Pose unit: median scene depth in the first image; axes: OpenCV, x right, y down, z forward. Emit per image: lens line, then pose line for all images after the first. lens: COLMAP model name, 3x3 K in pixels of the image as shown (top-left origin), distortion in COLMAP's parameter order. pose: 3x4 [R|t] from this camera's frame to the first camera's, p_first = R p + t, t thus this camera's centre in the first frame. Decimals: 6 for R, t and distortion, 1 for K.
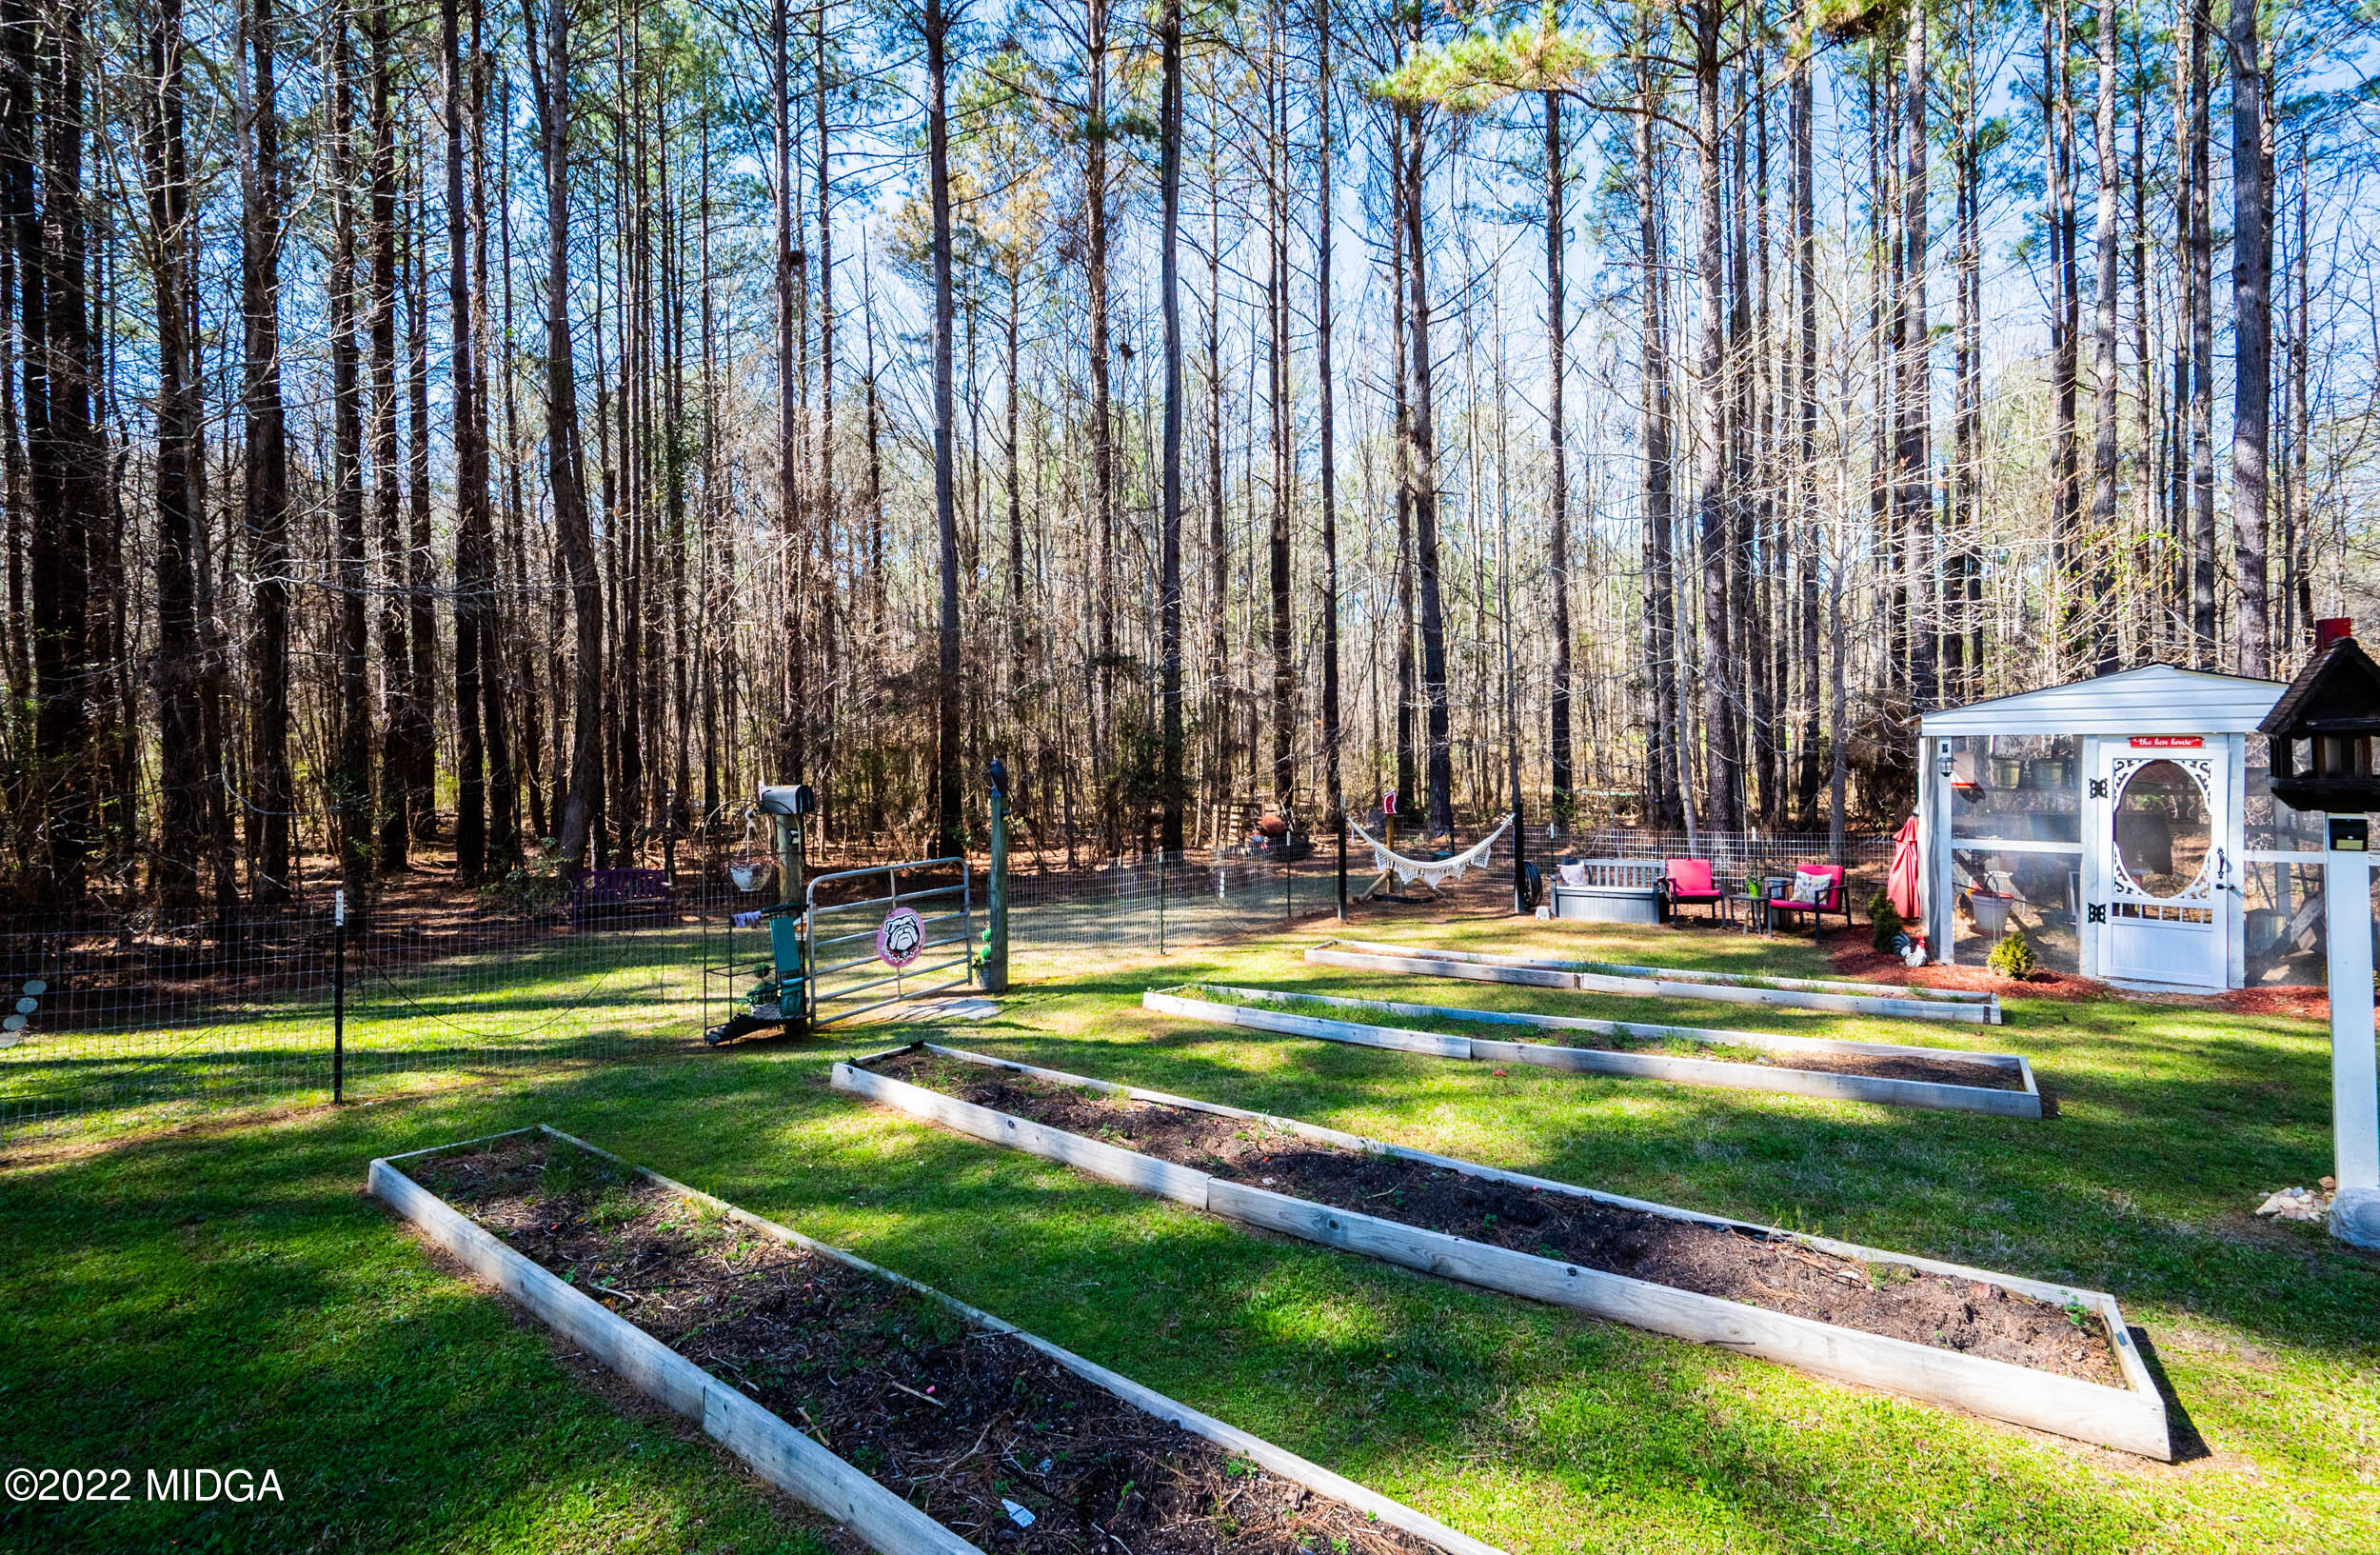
lens RADIAL K [[960.6, 0, 1215.3], [0, 960.6, 747.5], [0, 0, 1]] dist [-0.006680, 0.000218]
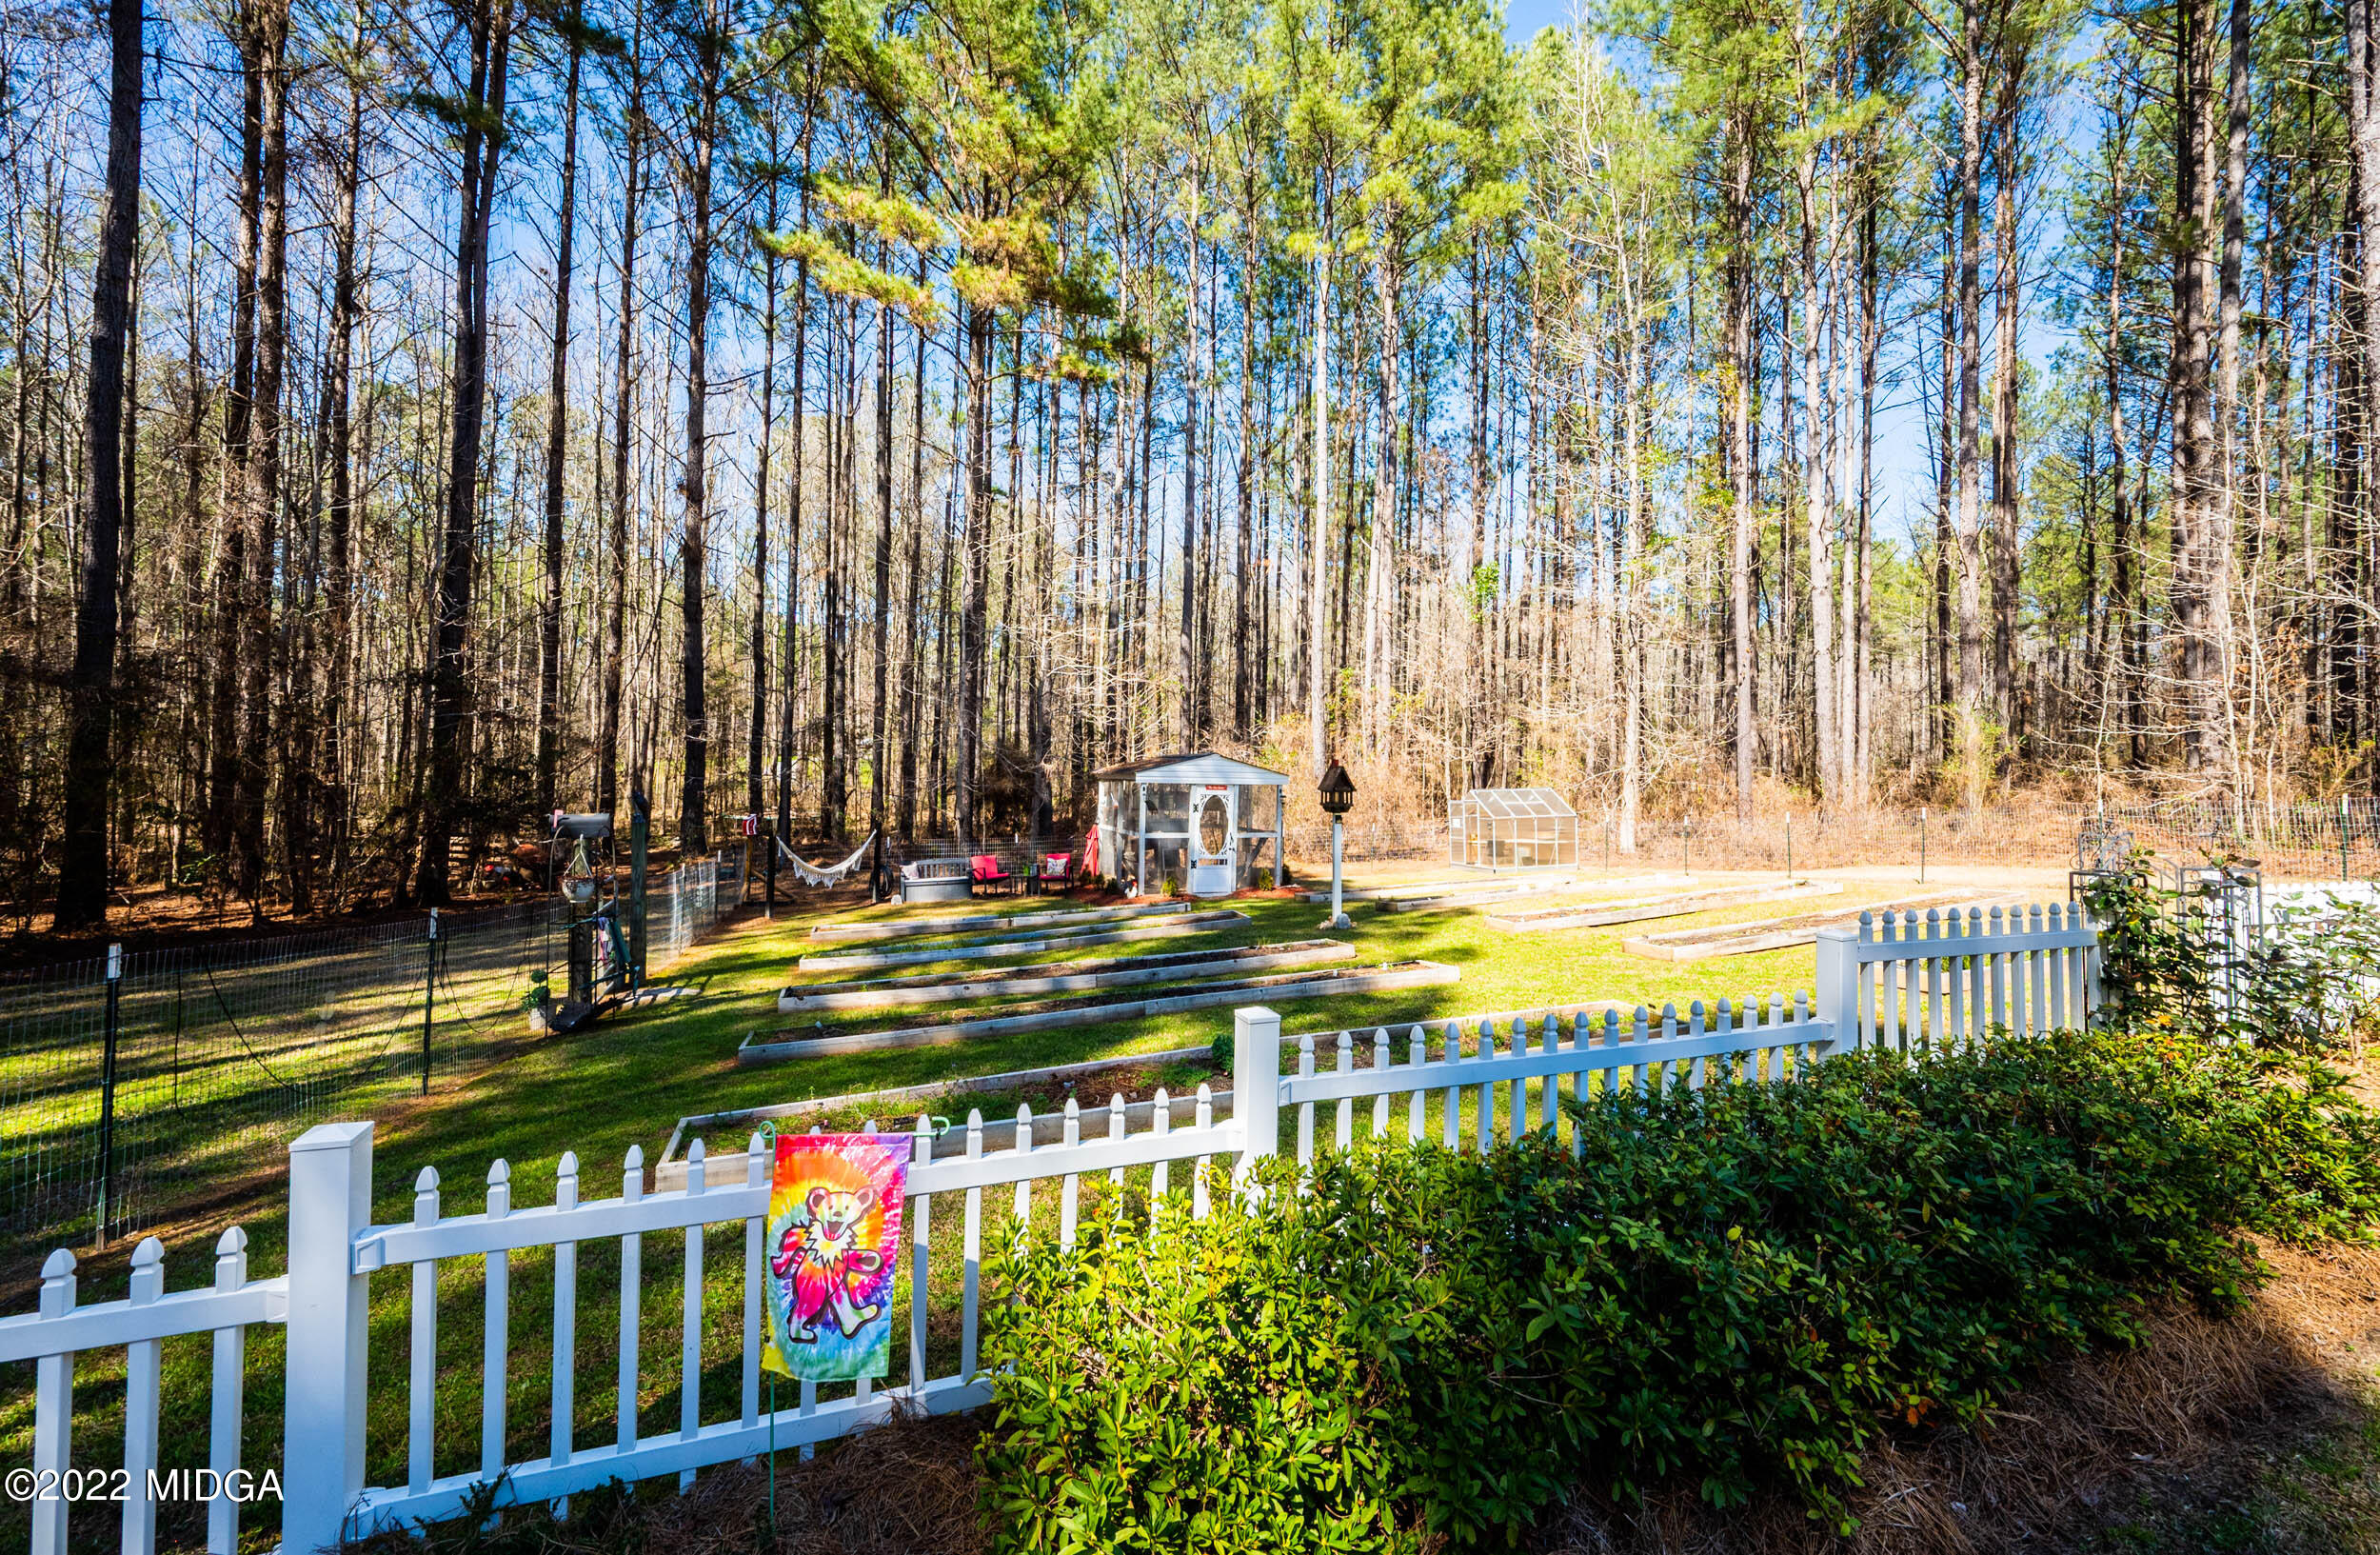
lens RADIAL K [[960.6, 0, 1215.3], [0, 960.6, 747.5], [0, 0, 1]] dist [-0.006680, 0.000218]
pose [[0.557024, 0.044993, 0.829277, -0.584371], [-0.023562, 0.998986, -0.038375, -0.008598], [-0.830162, 0.001836, 0.557519, -0.184025]]
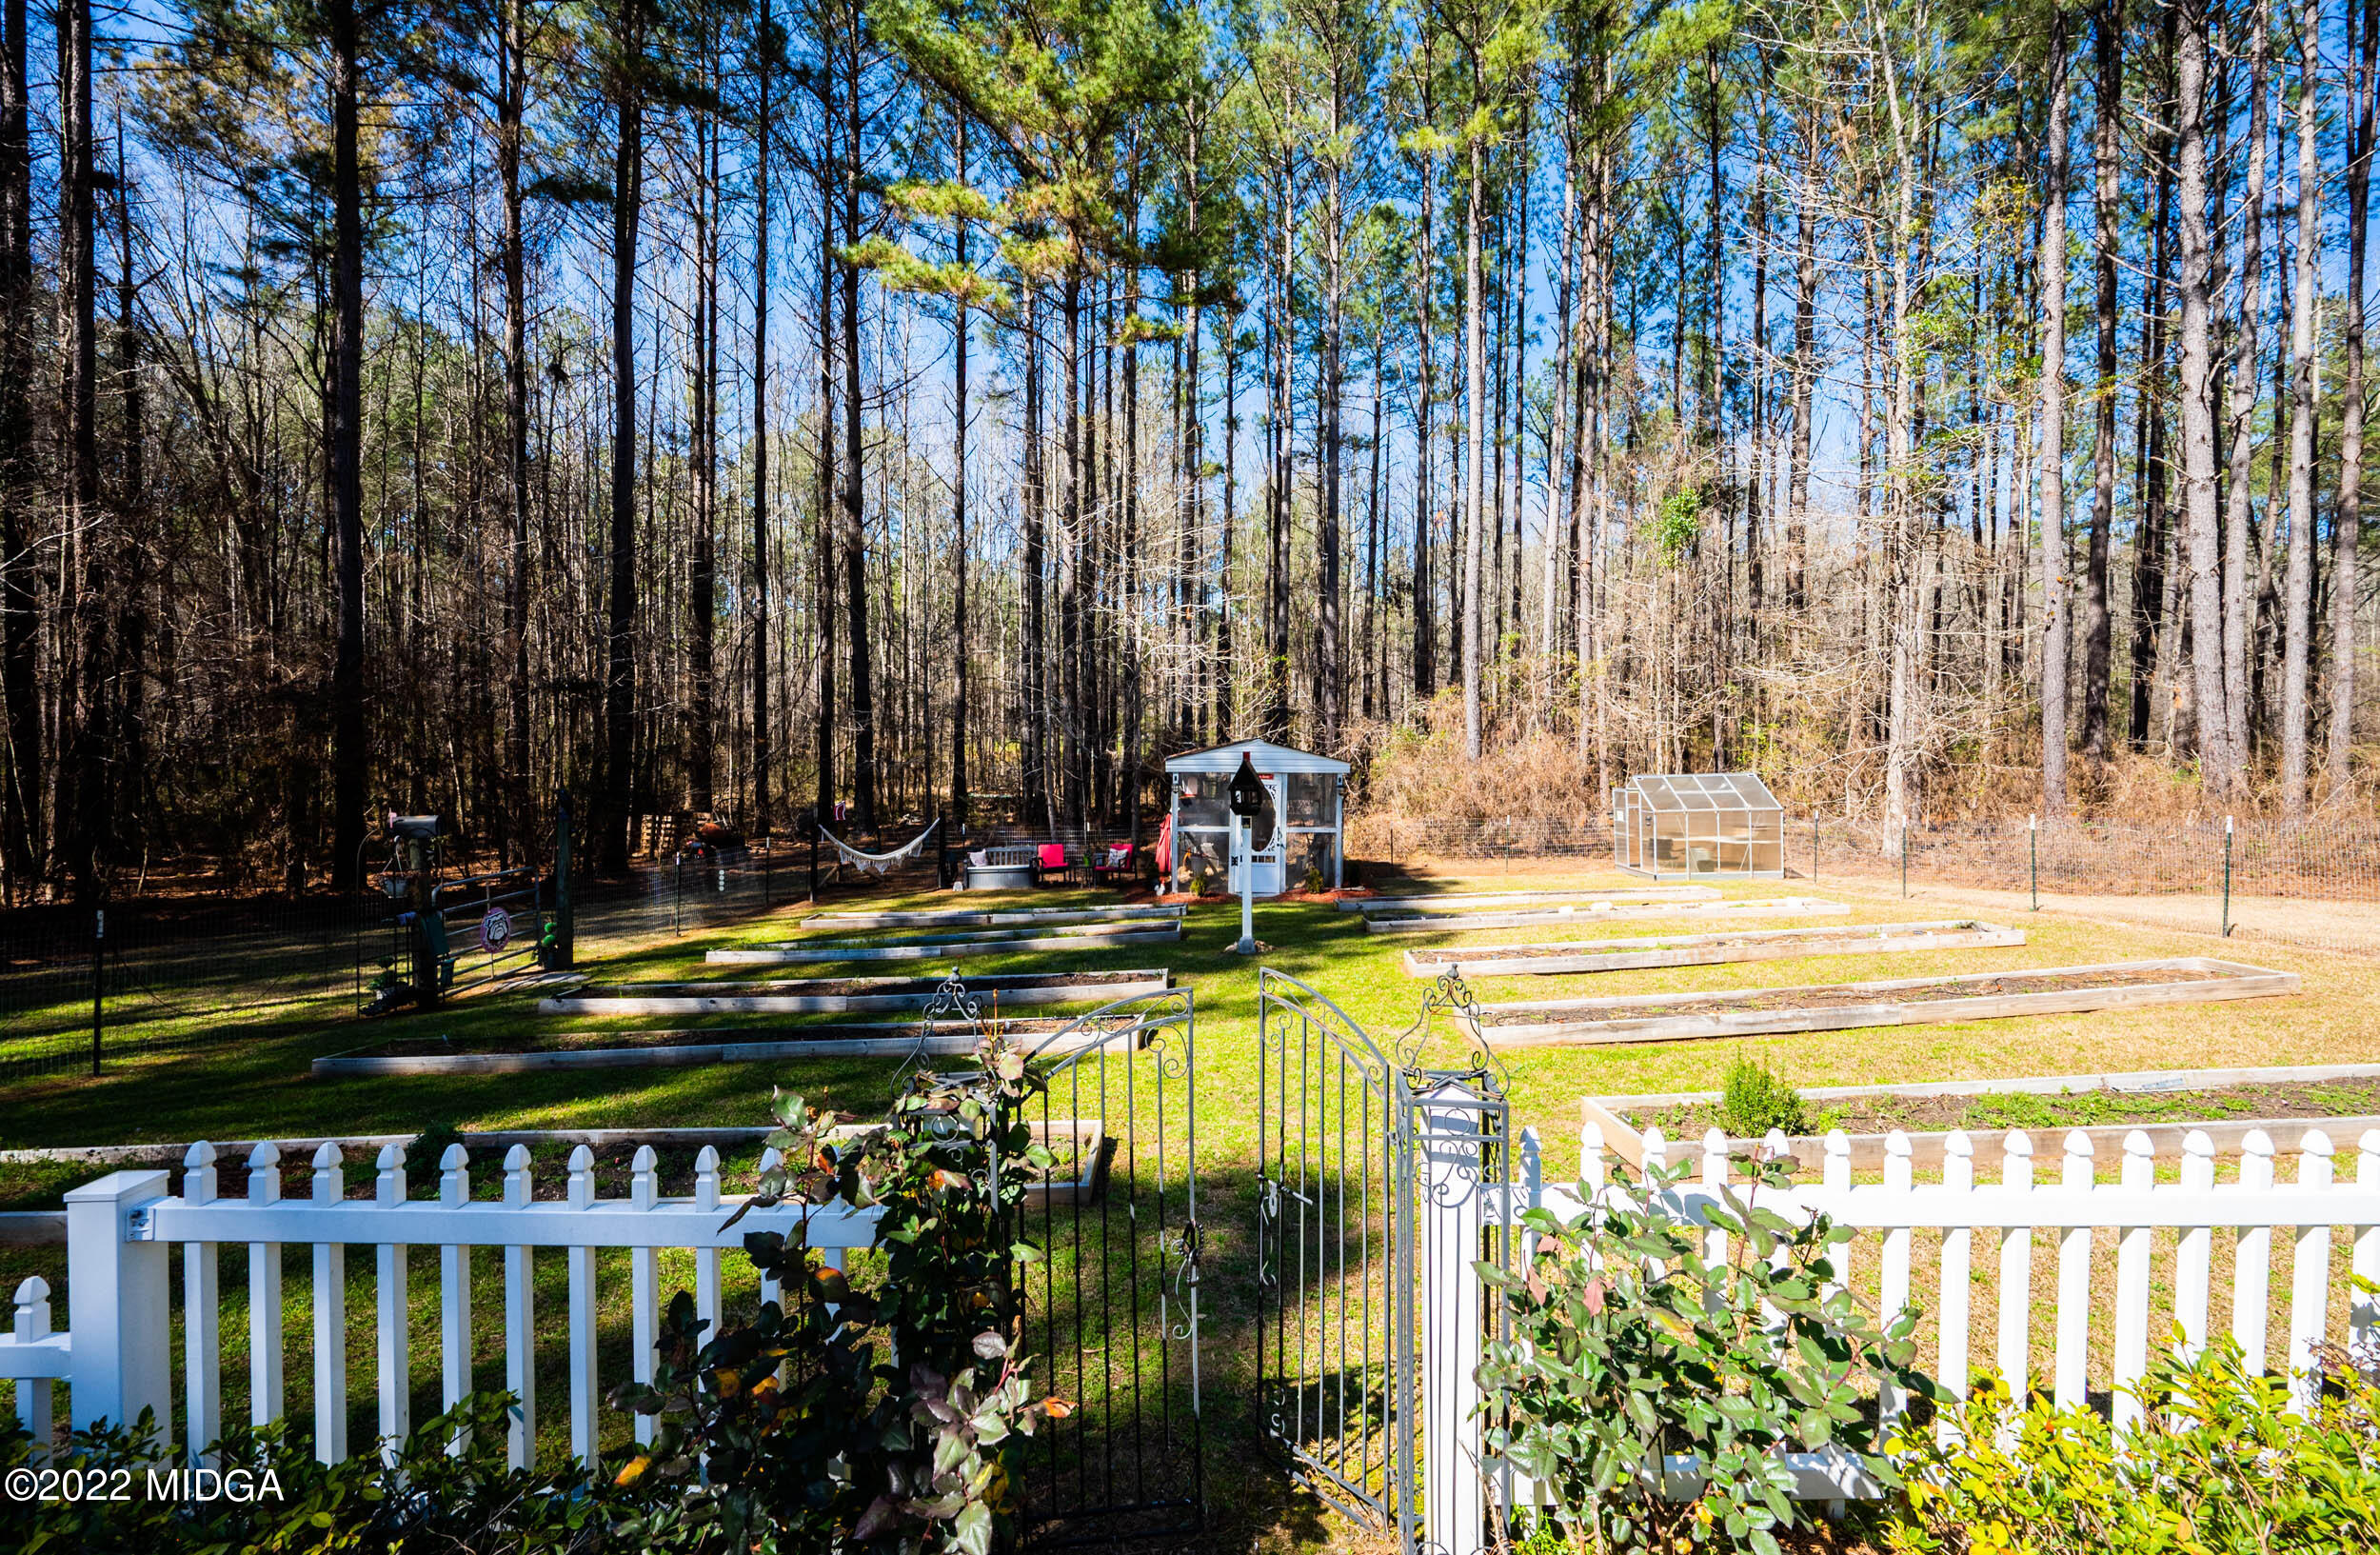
lens RADIAL K [[960.6, 0, 1215.3], [0, 960.6, 747.5], [0, 0, 1]] dist [-0.006680, 0.000218]
pose [[0.810955, 0.014978, 0.584917, -0.190620], [-0.016465, 0.999861, -0.002775, -0.038170], [-0.584877, -0.007381, 0.811088, -0.394983]]
